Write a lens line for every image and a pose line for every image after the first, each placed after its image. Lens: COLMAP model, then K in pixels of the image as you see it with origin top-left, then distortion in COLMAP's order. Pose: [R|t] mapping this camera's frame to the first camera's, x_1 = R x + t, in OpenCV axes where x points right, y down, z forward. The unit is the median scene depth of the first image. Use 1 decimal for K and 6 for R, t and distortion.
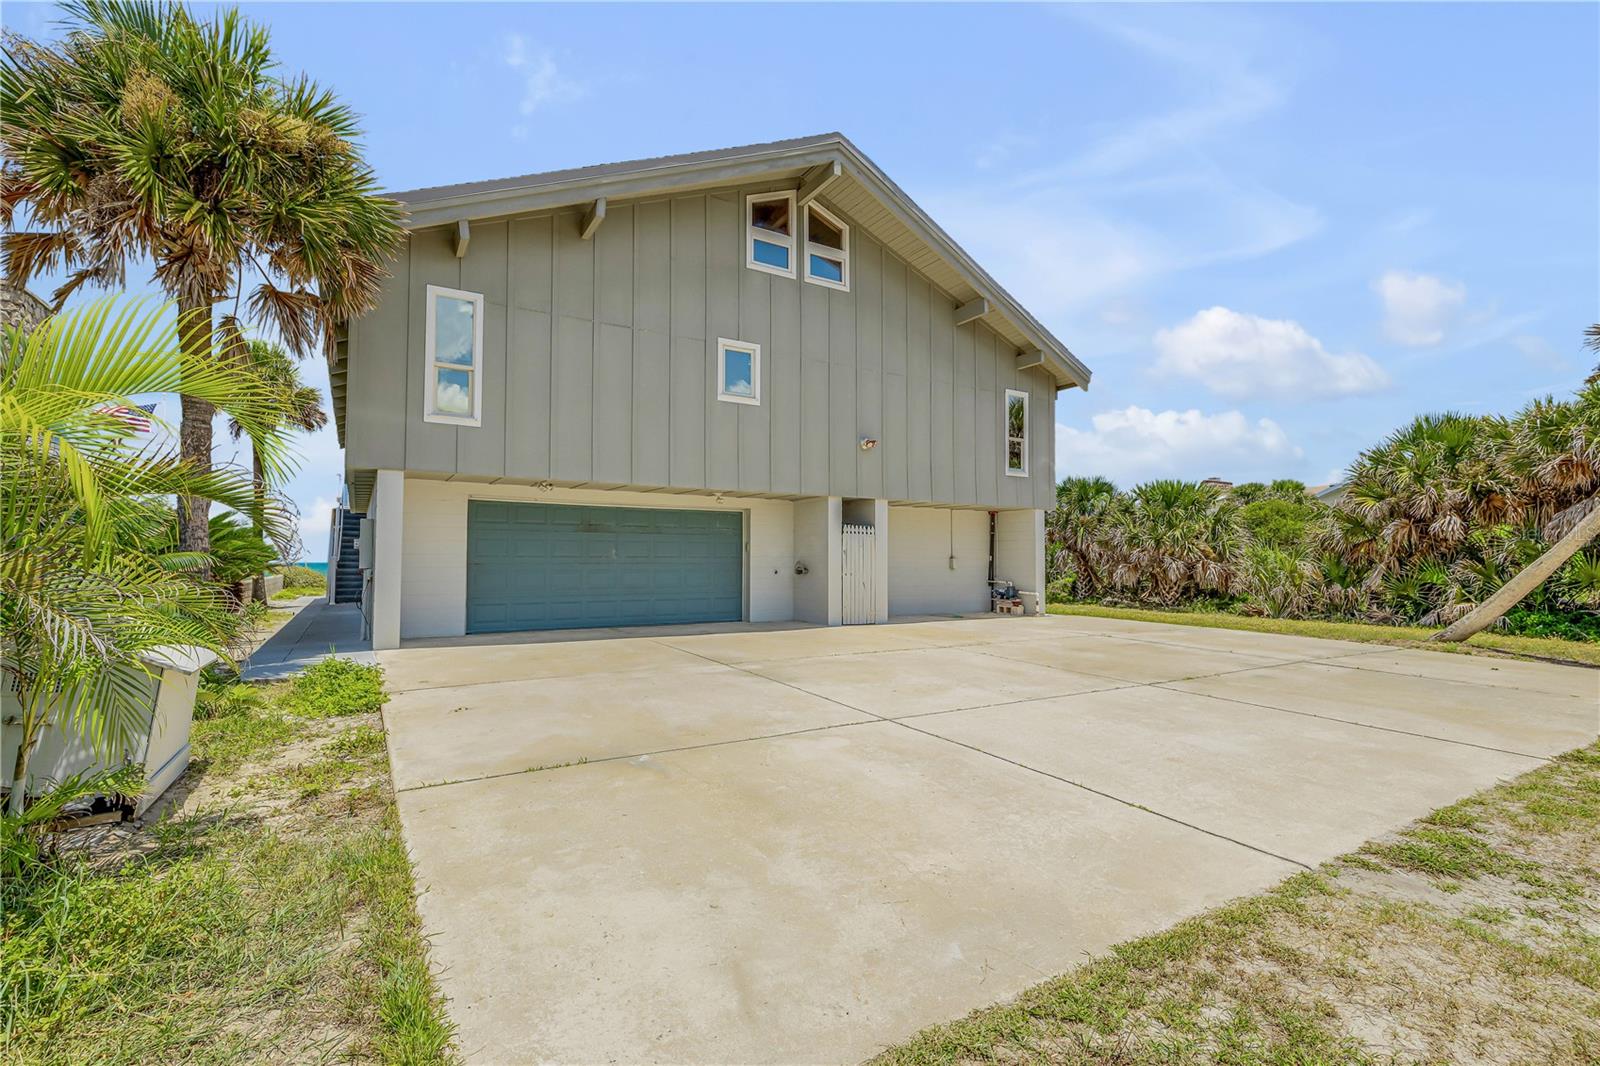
lens RADIAL K [[731.7, 0, 800.0], [0, 731.7, 533.0], [0, 0, 1]] dist [0.002162, 0.000418]
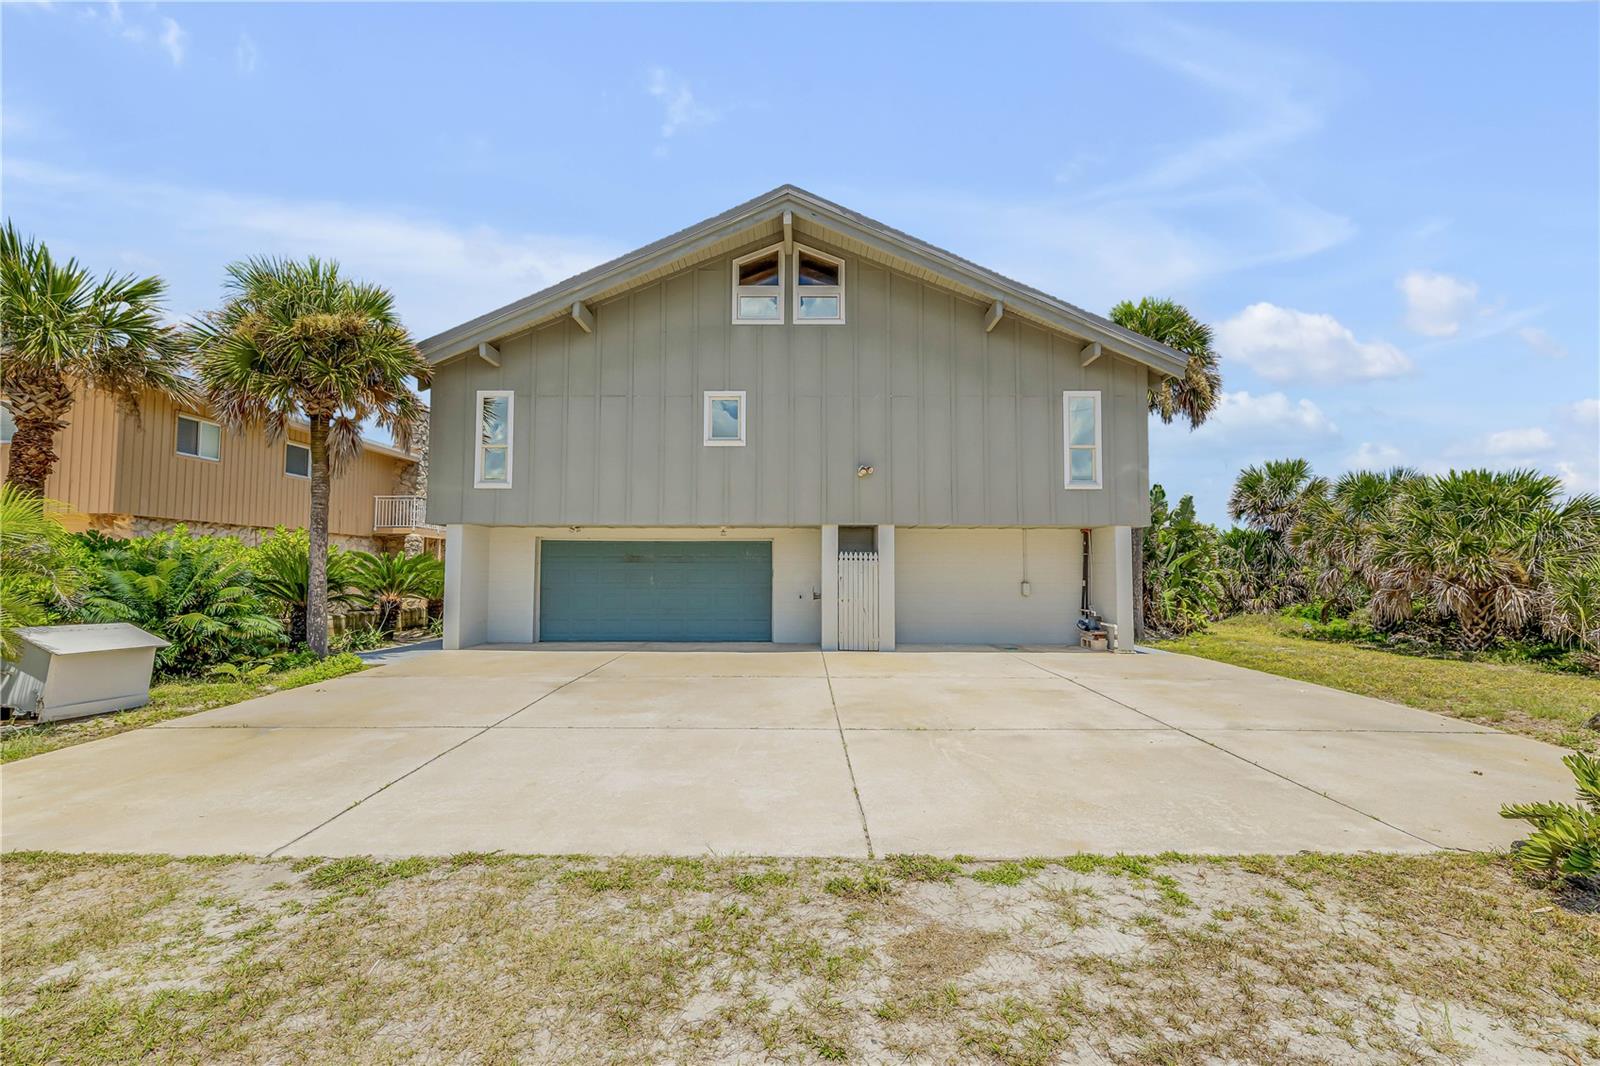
lens RADIAL K [[731.7, 0, 800.0], [0, 731.7, 533.0], [0, 0, 1]] dist [0.002162, 0.000418]
pose [[0.846885, -0.031605, -0.530835, 0.549709], [0.021408, 0.999449, -0.025352, -0.012748], [0.531344, 0.010106, 0.847096, 0.102756]]
